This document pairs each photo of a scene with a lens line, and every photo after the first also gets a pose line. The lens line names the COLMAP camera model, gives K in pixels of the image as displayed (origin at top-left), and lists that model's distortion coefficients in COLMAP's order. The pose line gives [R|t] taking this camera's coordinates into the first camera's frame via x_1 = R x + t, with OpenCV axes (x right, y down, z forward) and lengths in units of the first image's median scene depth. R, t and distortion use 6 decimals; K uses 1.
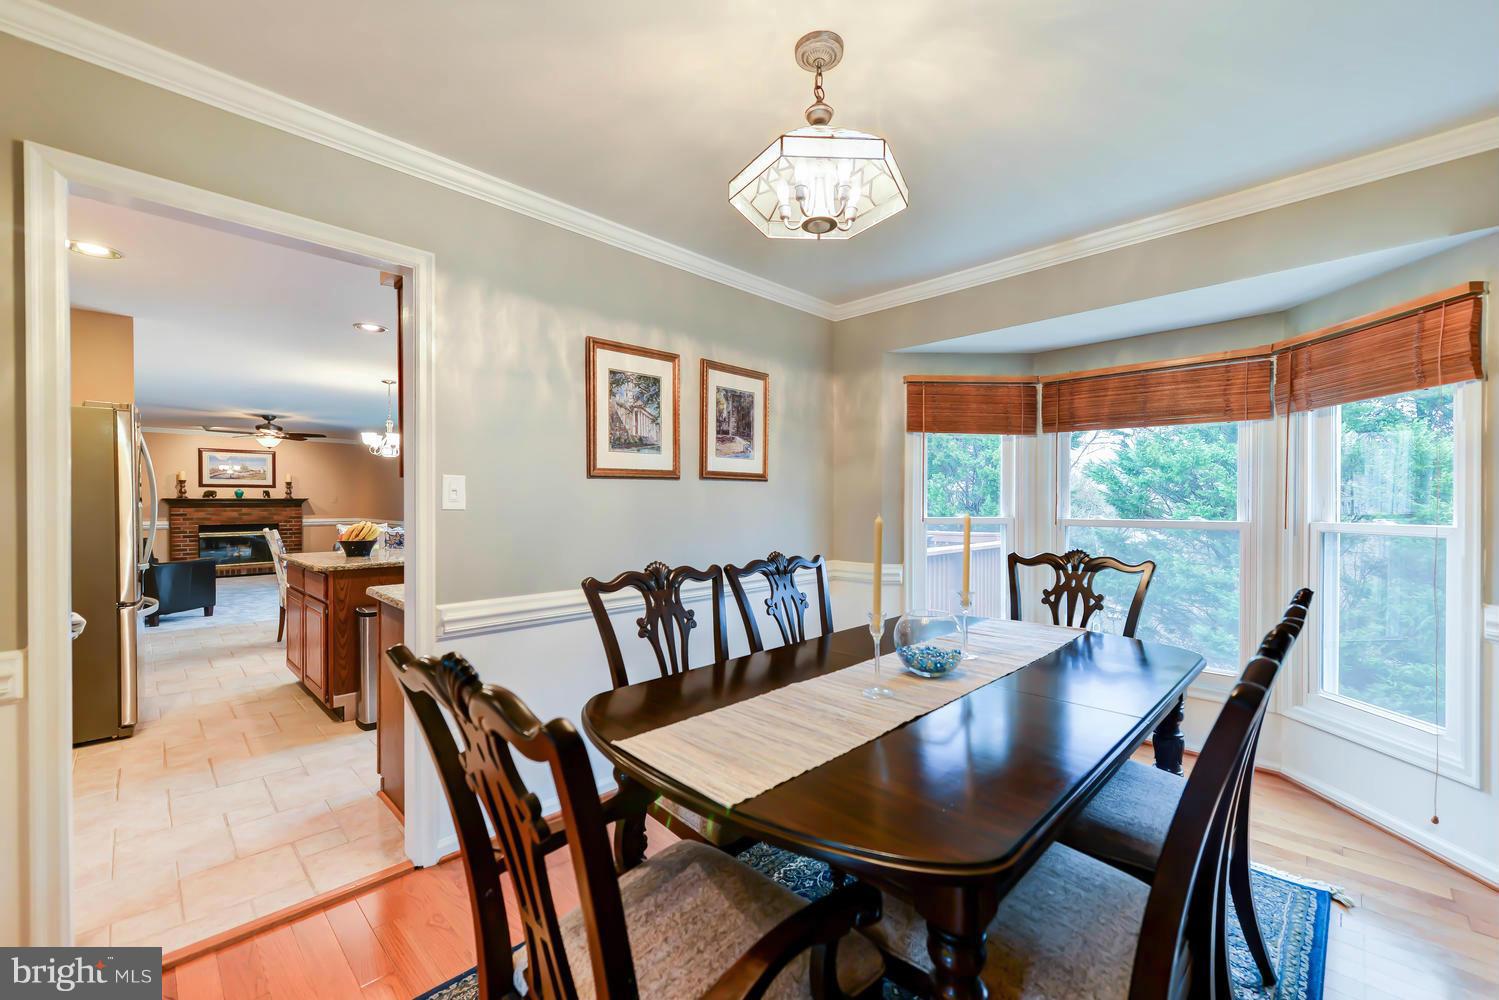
lens RADIAL K [[605.2, 0, 753.5], [0, 605.2, 505.4], [0, 0, 1]] dist [0.003426, 0.000105]
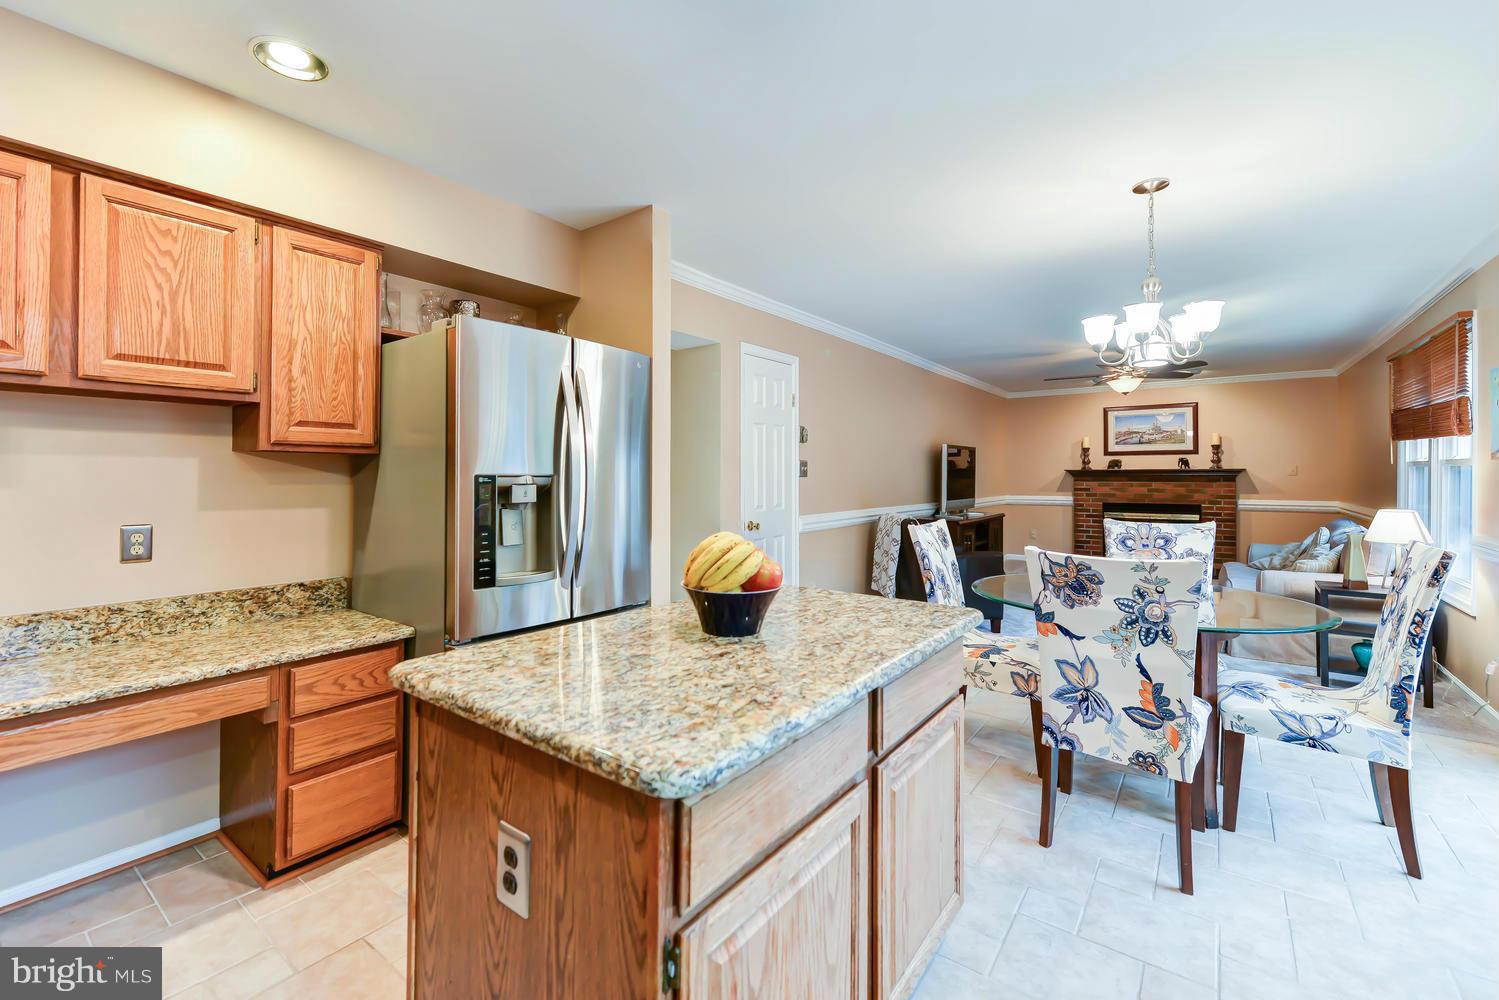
lens RADIAL K [[651.3, 0, 731.5], [0, 651.3, 475.5], [0, 0, 1]] dist [0.002143, 0.001495]
pose [[0.129210, 0.001652, -0.991616, -0.115813], [-0.004879, 0.999988, 0.001031, -0.002233], [0.991605, 0.004704, 0.129216, 0.393331]]
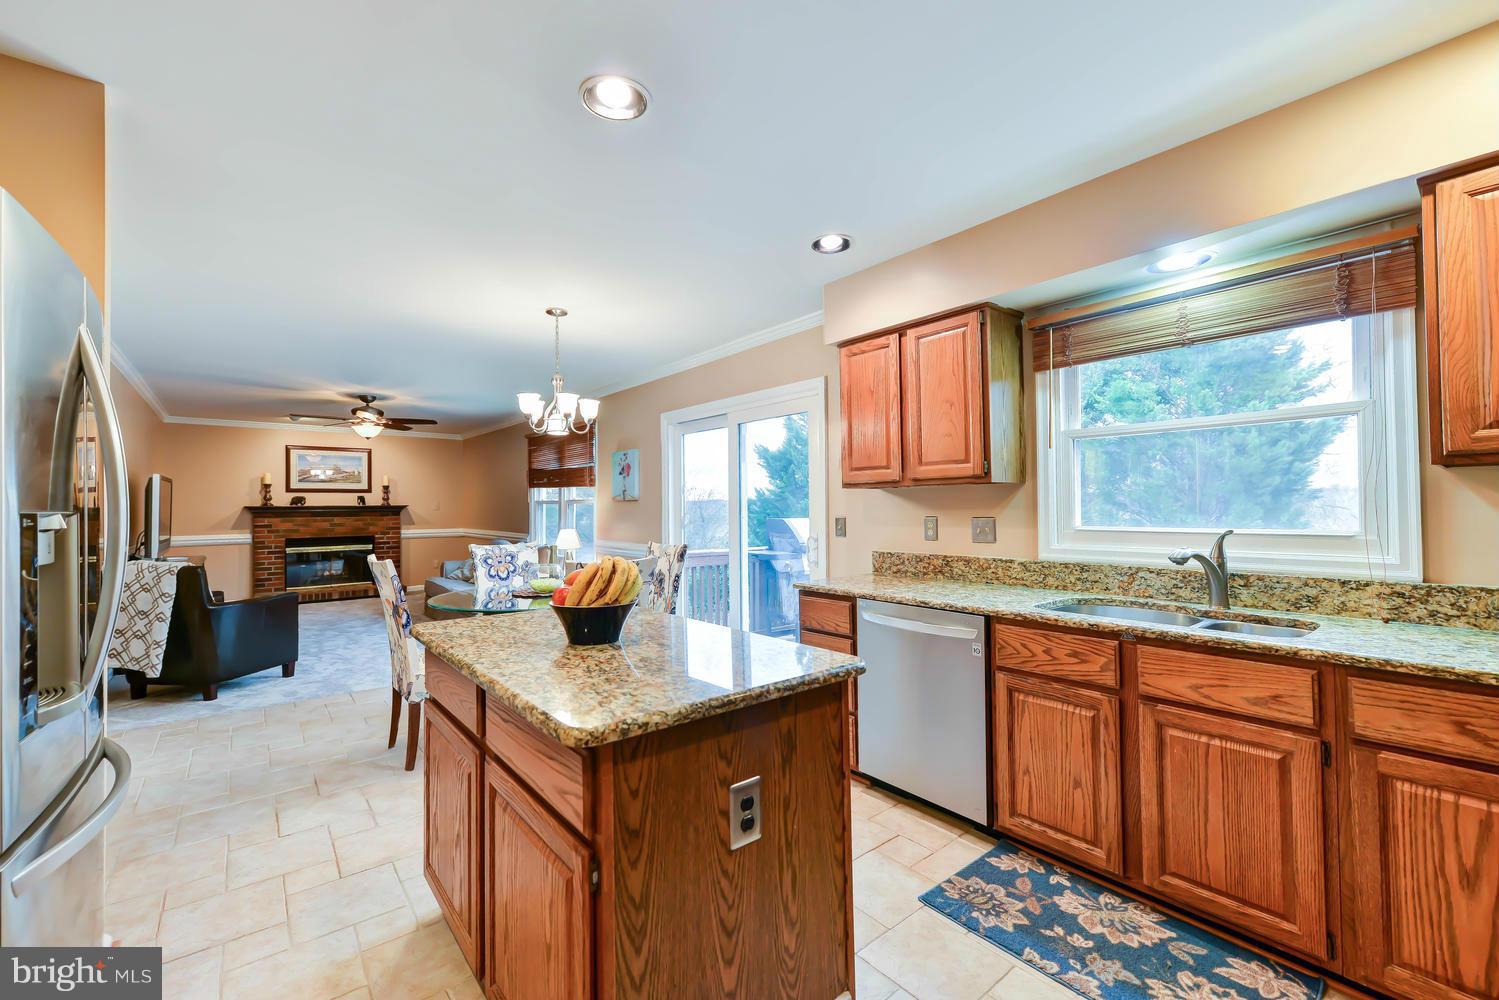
lens RADIAL K [[605.2, 0, 741.0], [0, 605.2, 499.9], [0, 0, 1]] dist [0.003426, 0.000105]
pose [[0.994023, -0.008994, -0.108795, -0.209743], [0.007170, 0.999827, -0.017149, -0.001419], [0.108931, 0.016266, 0.993916, 0.248349]]
